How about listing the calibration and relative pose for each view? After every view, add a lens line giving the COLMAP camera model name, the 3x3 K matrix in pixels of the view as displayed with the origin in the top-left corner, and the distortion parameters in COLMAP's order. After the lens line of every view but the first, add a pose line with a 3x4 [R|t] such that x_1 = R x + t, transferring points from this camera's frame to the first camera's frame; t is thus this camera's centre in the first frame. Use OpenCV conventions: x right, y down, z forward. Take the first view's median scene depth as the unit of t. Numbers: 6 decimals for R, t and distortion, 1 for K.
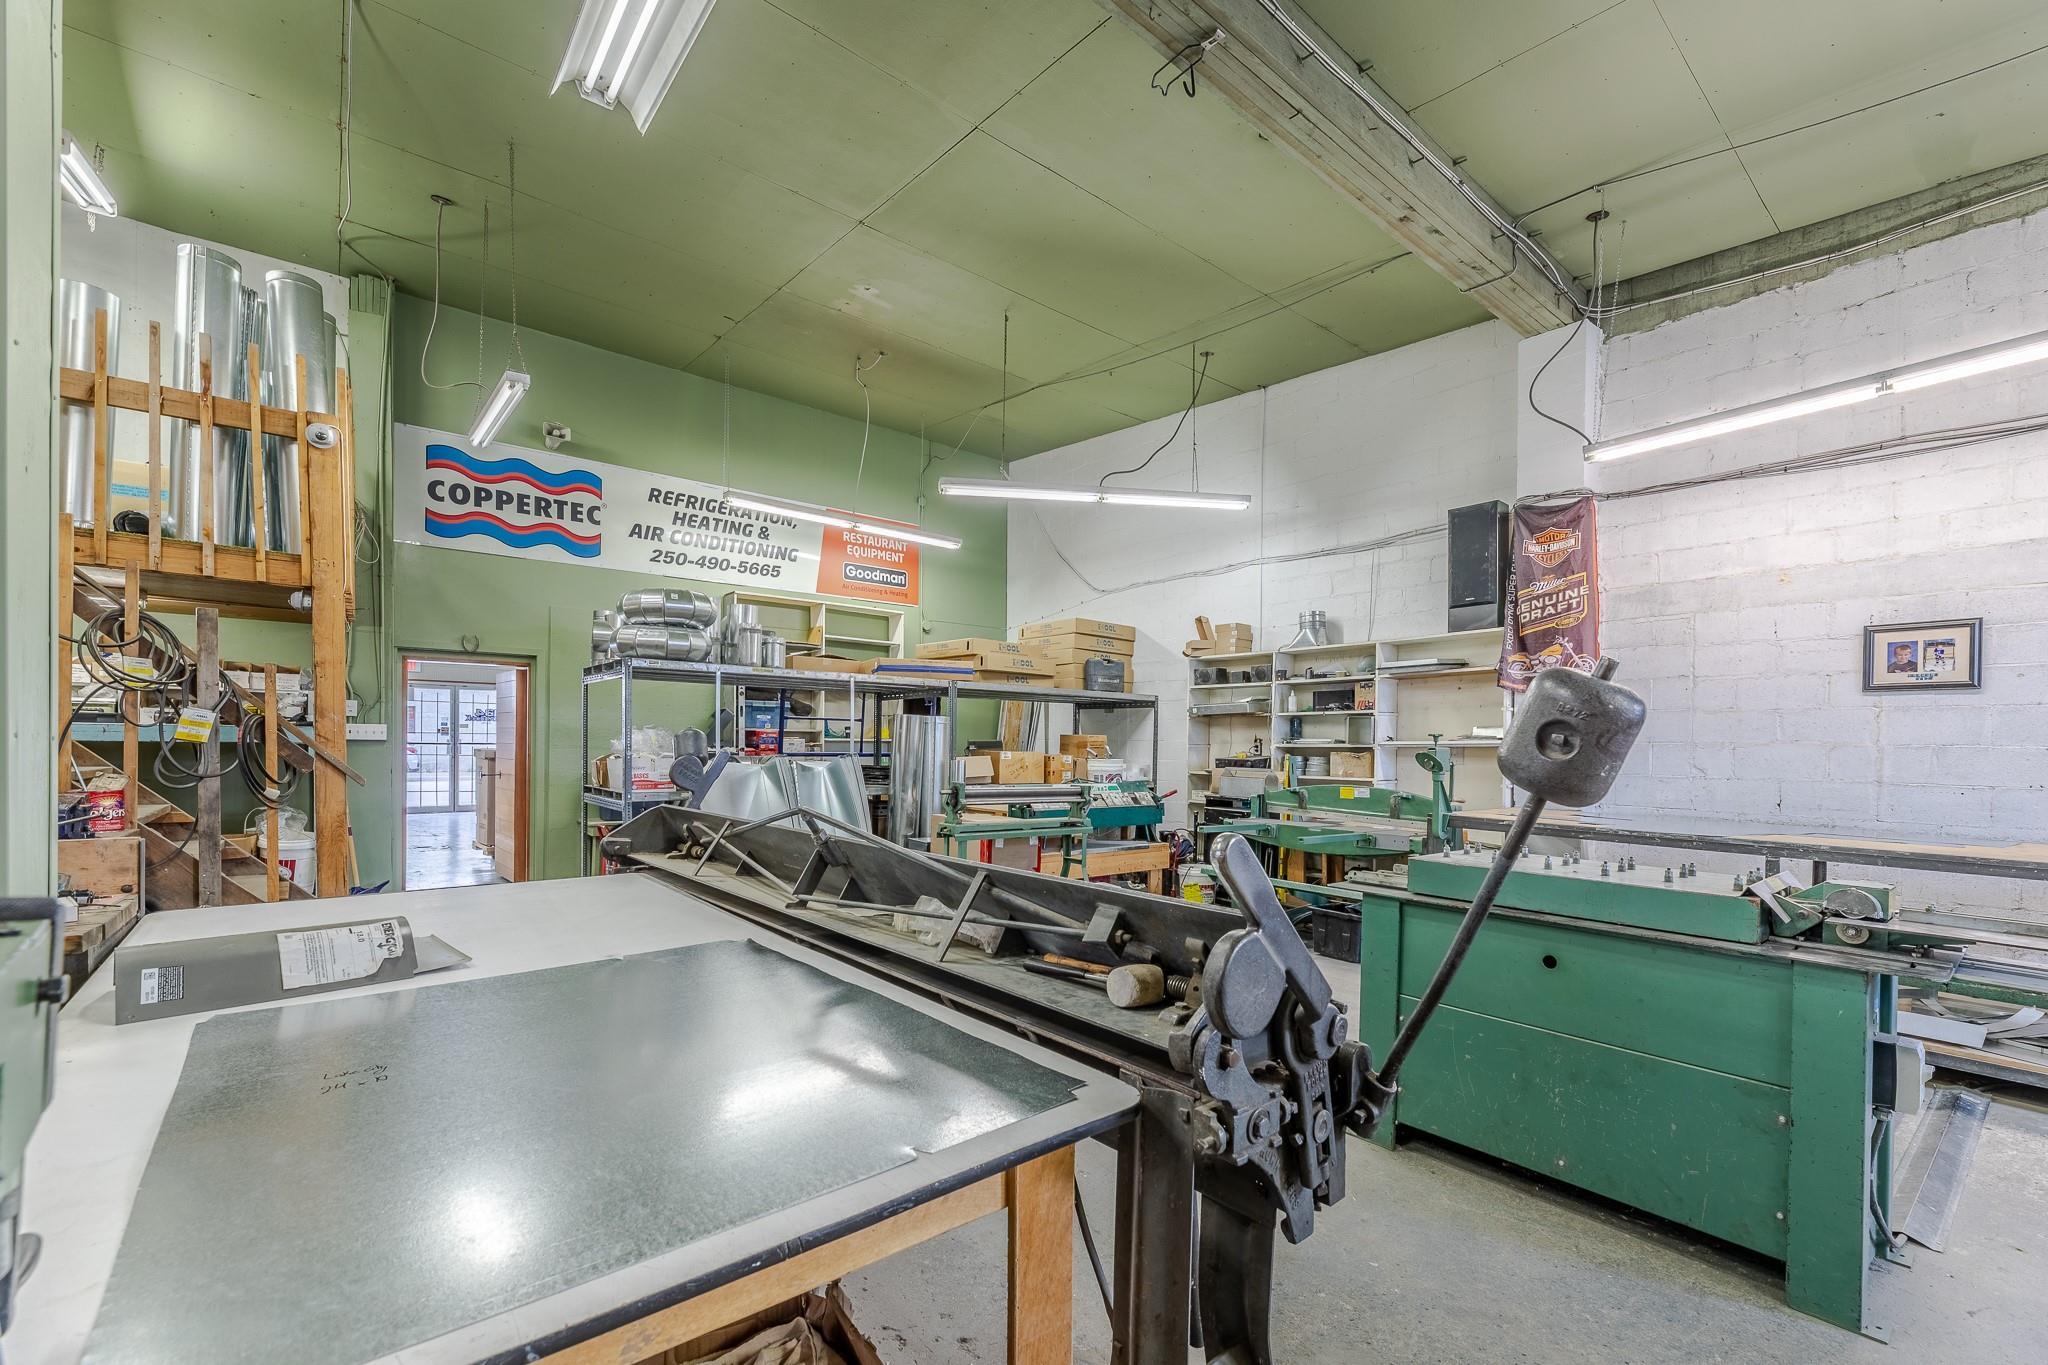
lens RADIAL K [[853.8, 0, 1047.2], [0, 853.8, 744.0], [0, 0, 1]] dist [-0.003058, 0.000922]
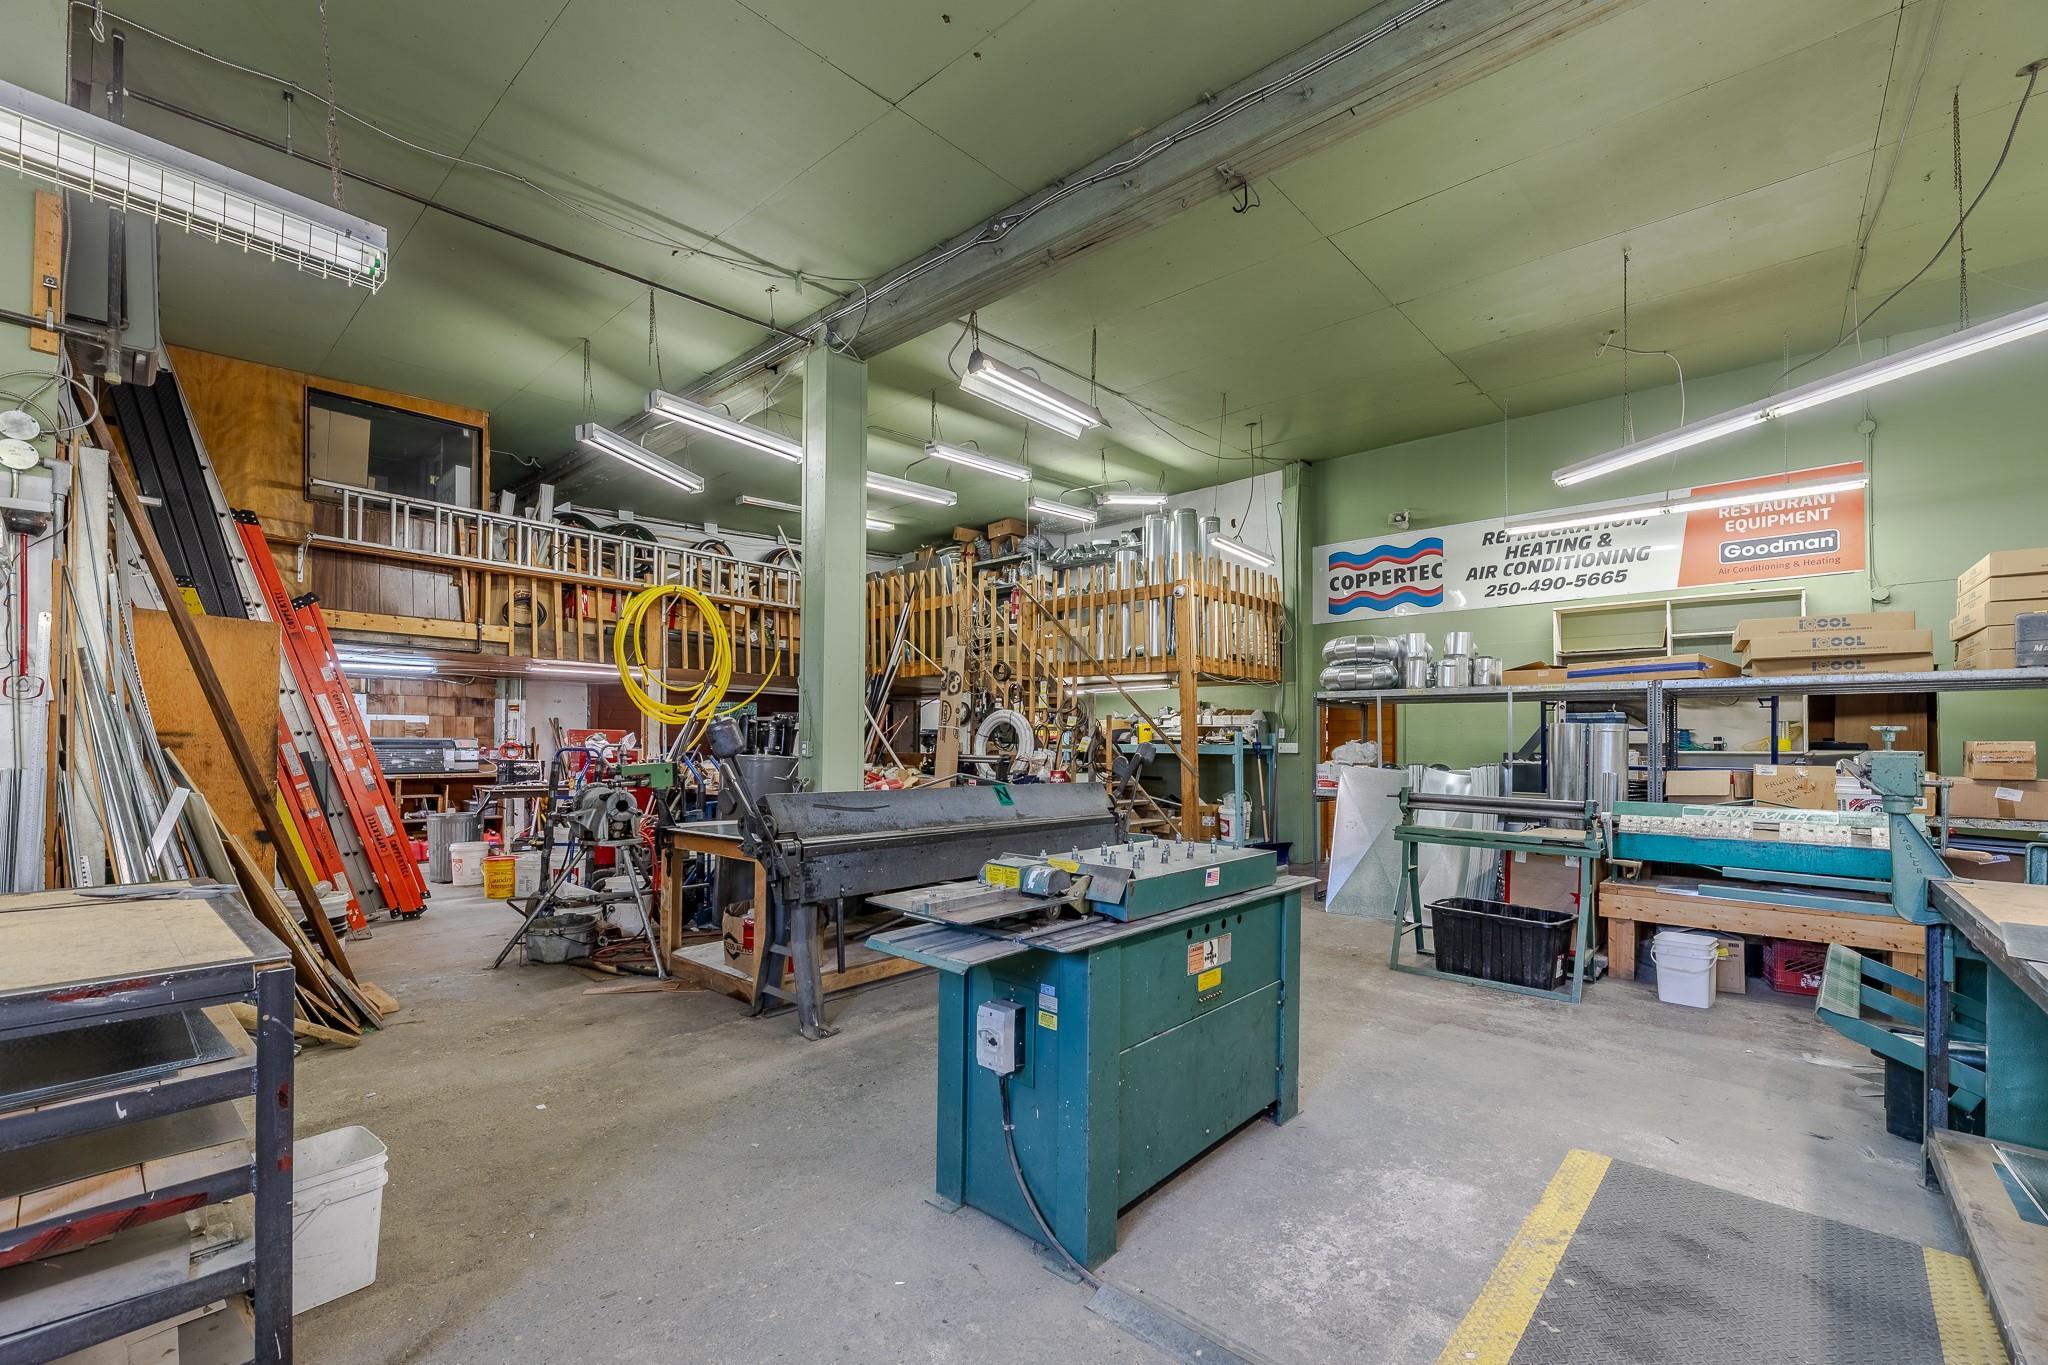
lens RADIAL K [[853.8, 0, 1033.9], [0, 853.8, 737.6], [0, 0, 1]] dist [-0.003058, 0.000922]
pose [[0.156252, -0.024341, -0.987417, 0.759032], [-0.006850, 0.999646, -0.025727, 0.010656], [0.987693, 0.010783, 0.156030, 0.302627]]
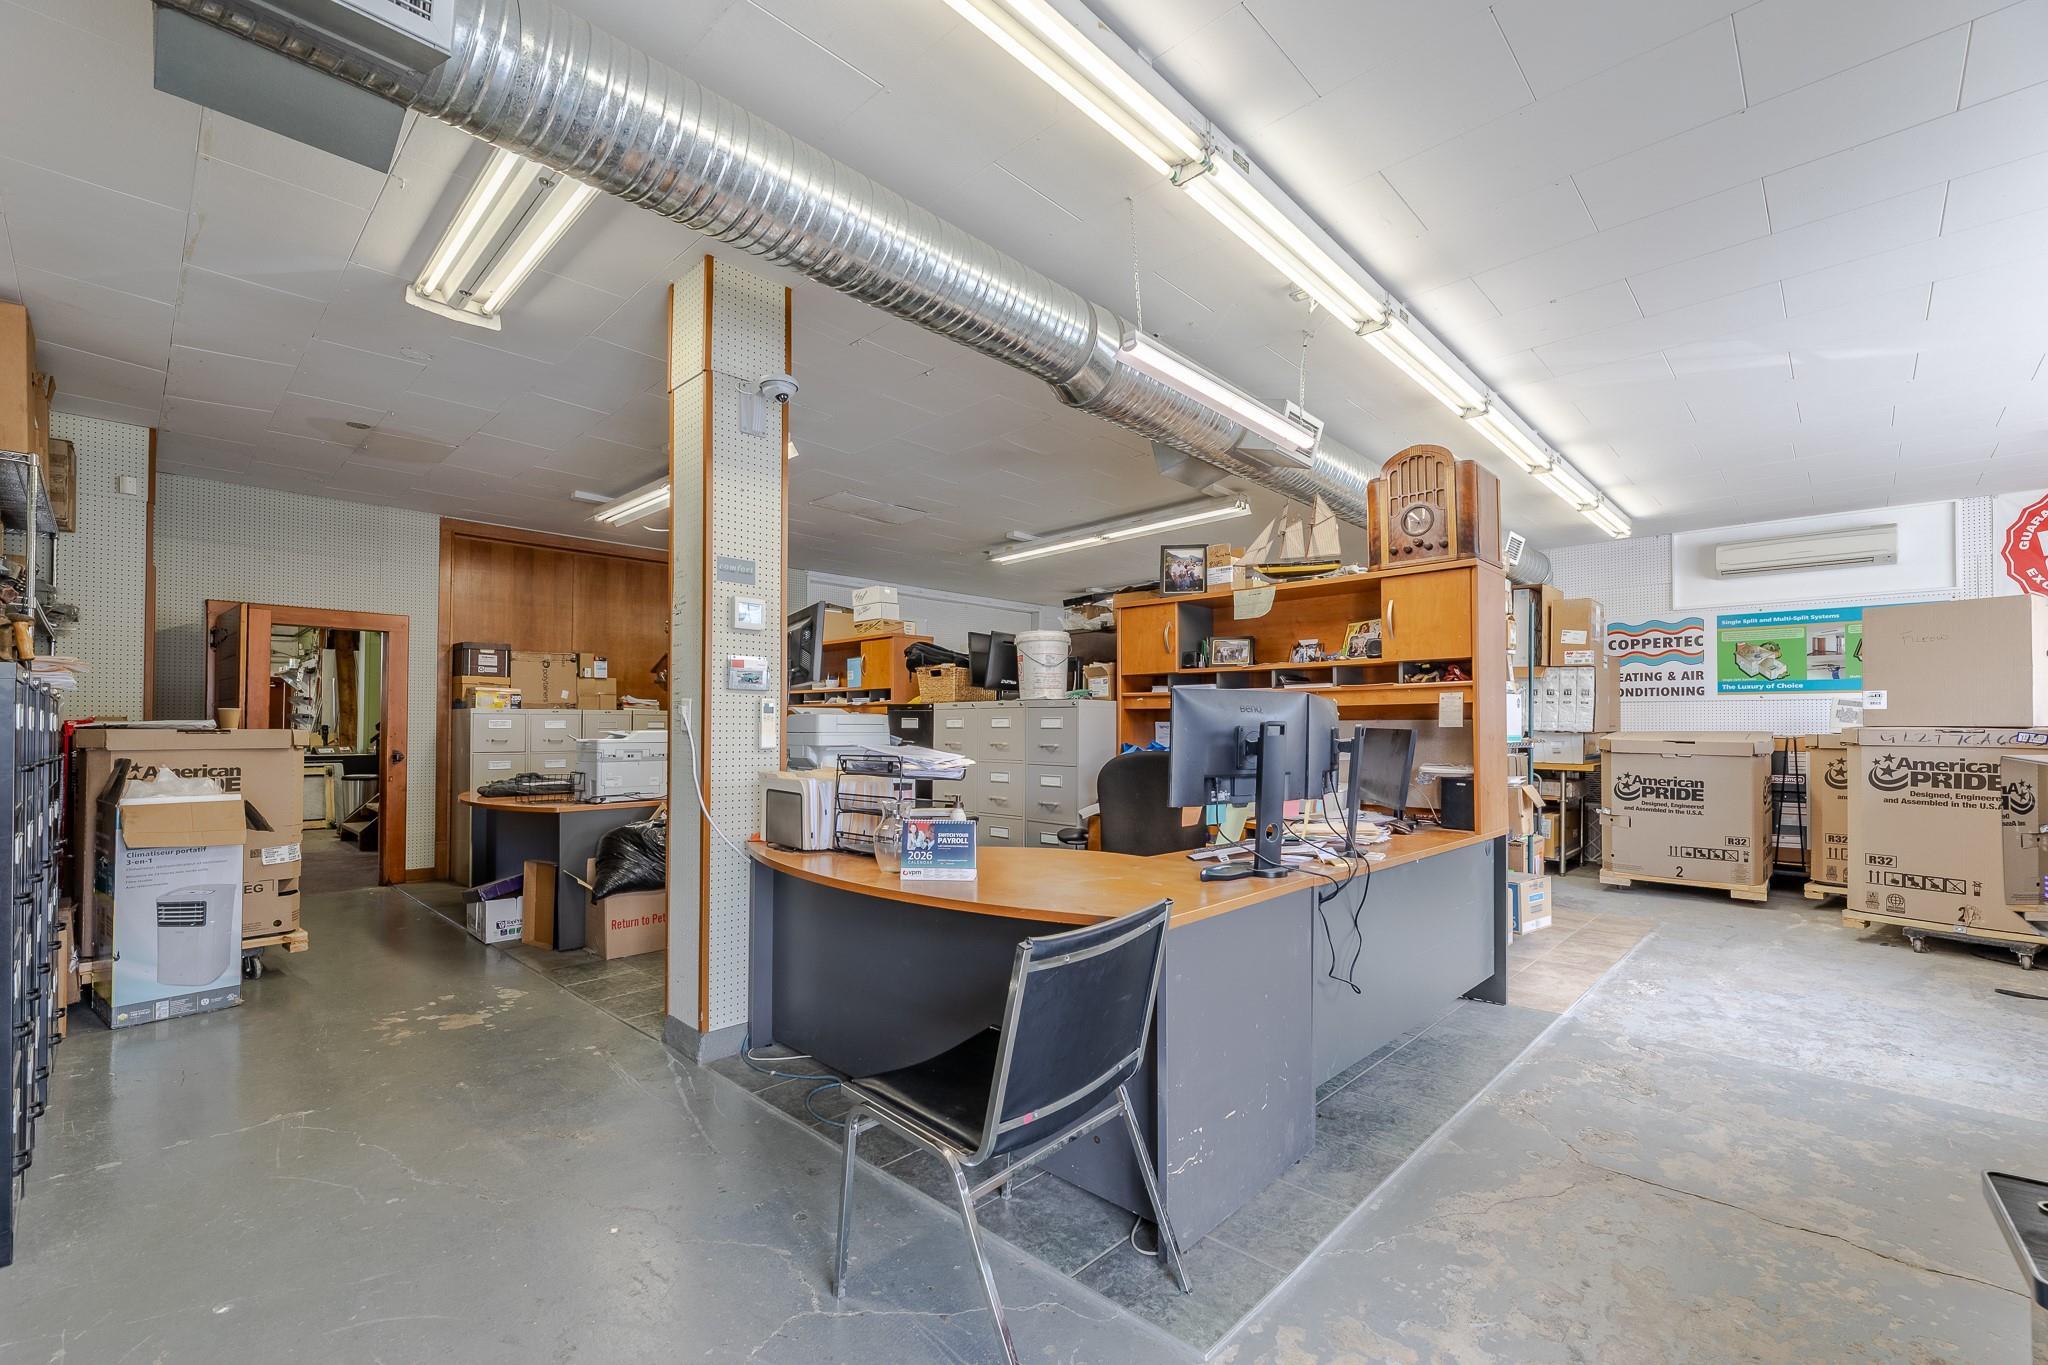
lens RADIAL K [[853.8, 0, 1019.6], [0, 853.8, 712.7], [0, 0, 1]] dist [-0.003058, 0.000922]
pose [[0.091962, -0.027437, -0.995384, 1.420092], [-0.009936, 0.999545, -0.028469, -0.069349], [0.995713, 0.012509, 0.091647, -0.734872]]
